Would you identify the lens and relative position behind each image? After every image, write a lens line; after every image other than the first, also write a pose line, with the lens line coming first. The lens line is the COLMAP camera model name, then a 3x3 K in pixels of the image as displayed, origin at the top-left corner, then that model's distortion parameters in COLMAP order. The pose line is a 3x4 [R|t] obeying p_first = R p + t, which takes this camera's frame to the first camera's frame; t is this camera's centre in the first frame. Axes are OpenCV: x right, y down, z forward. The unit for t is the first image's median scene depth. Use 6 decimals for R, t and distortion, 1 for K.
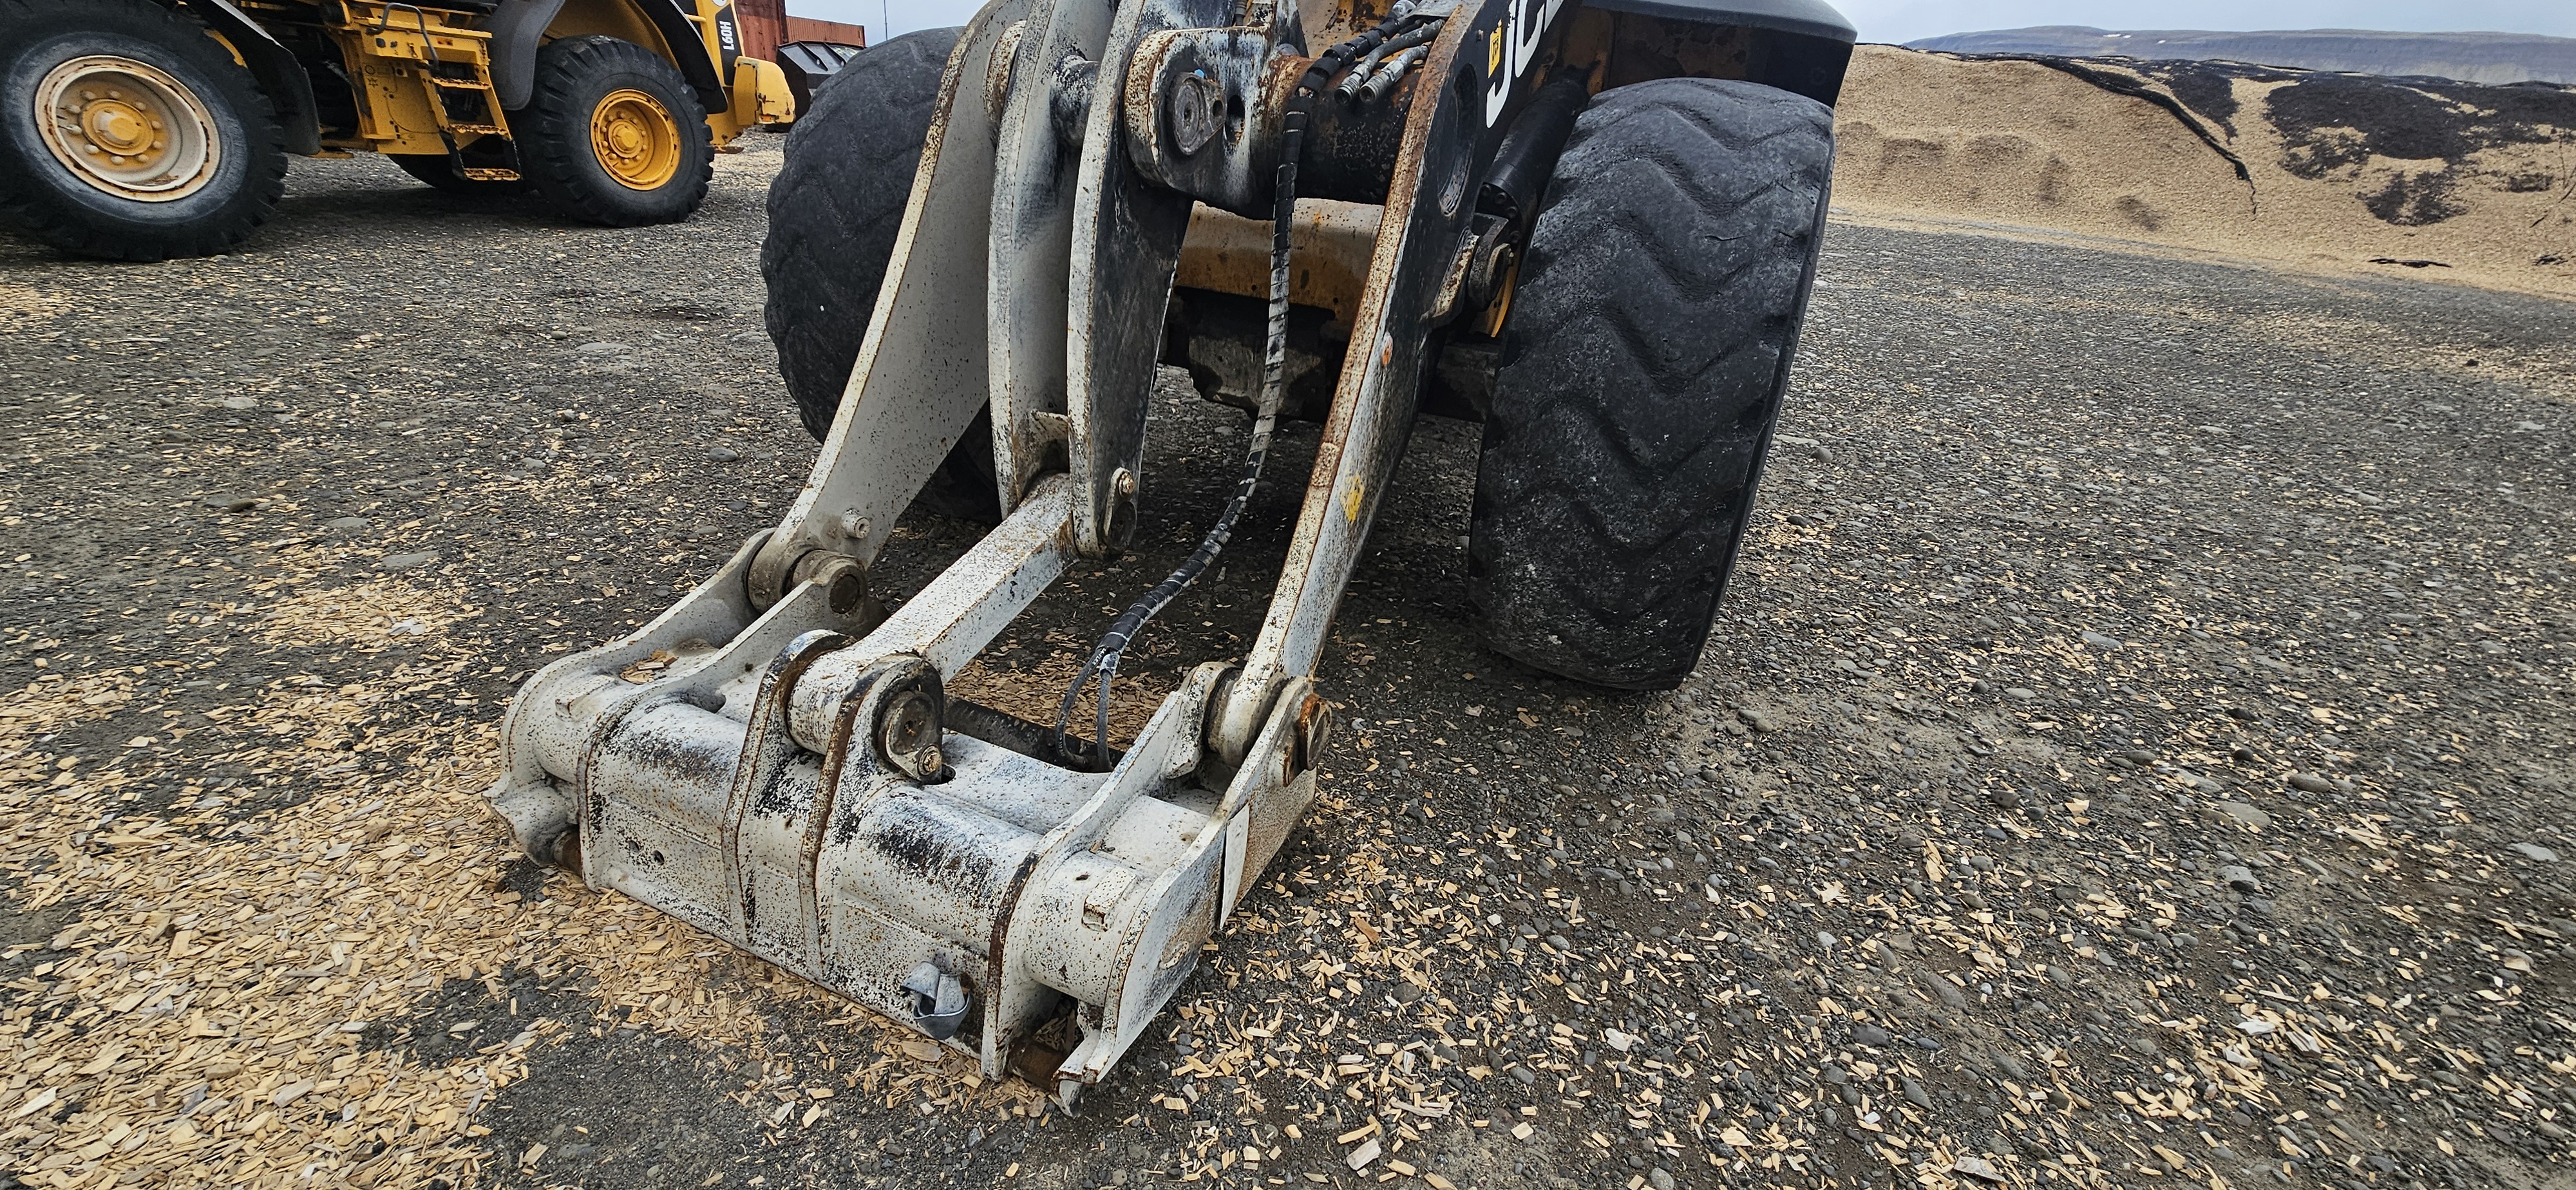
lens RADIAL K [[1040.1, 0, 1284.3], [0, 1040.1, 574.3], [0, 0, 1]] dist [-0.000093, 0.003937]
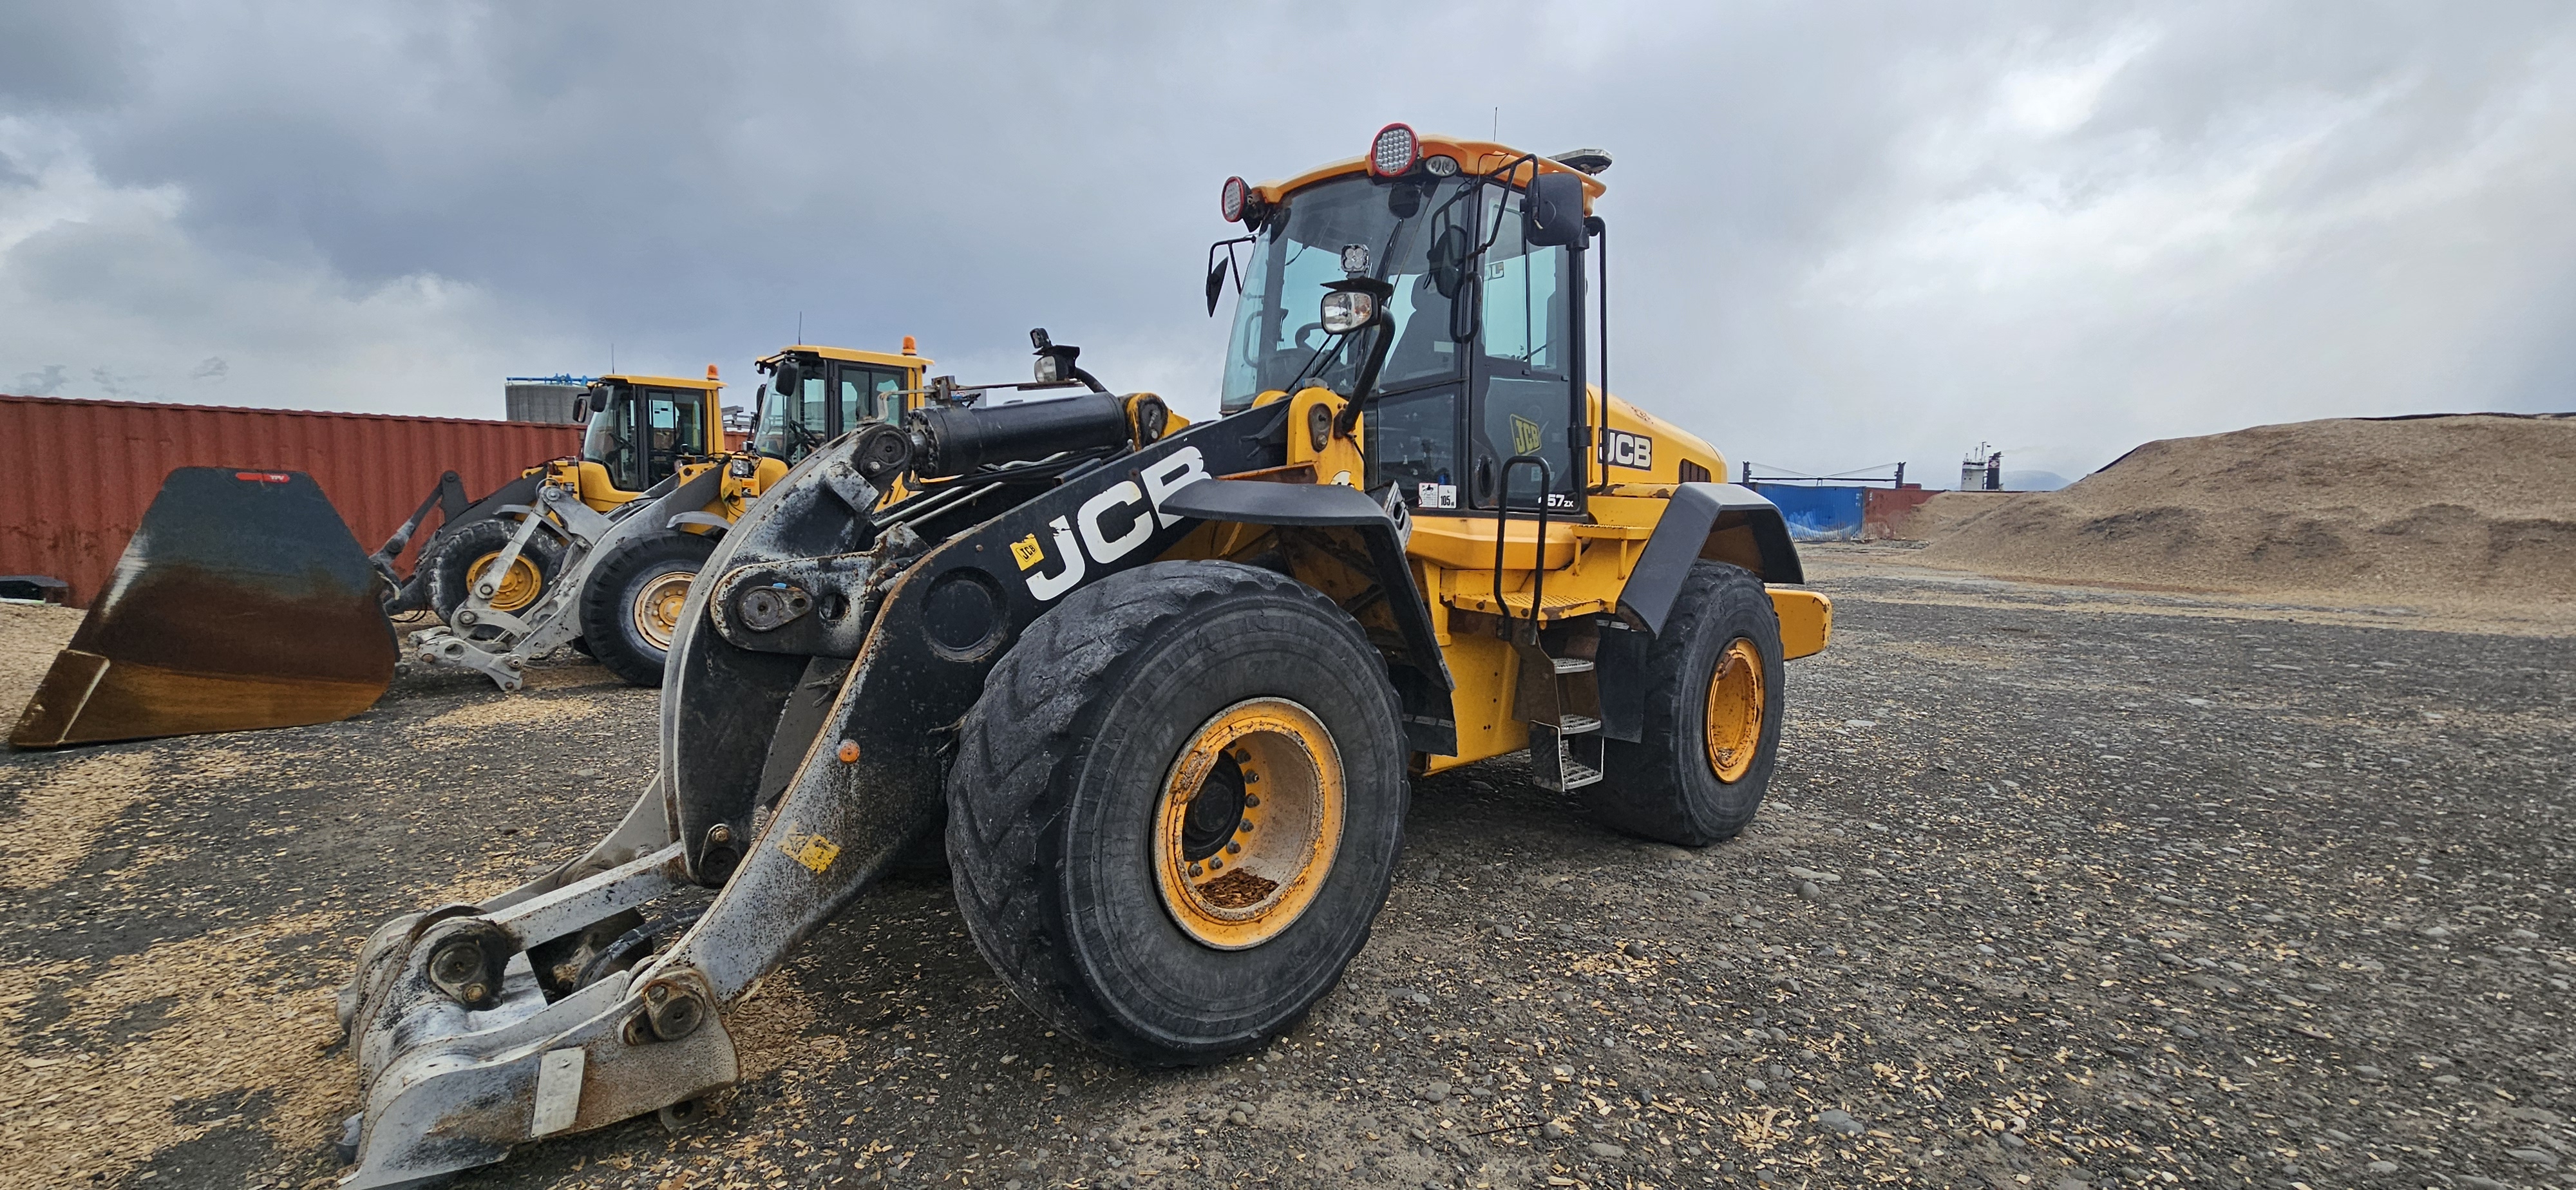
lens RADIAL K [[1040.1, 0, 1284.3], [0, 1040.1, 574.3], [0, 0, 1]] dist [-0.000093, 0.003937]
pose [[0.908049, -0.046625, -0.416260, 1.349201], [-0.114893, 0.927944, -0.354570, 0.004322], [0.402798, 0.369793, 0.837262, -0.084786]]
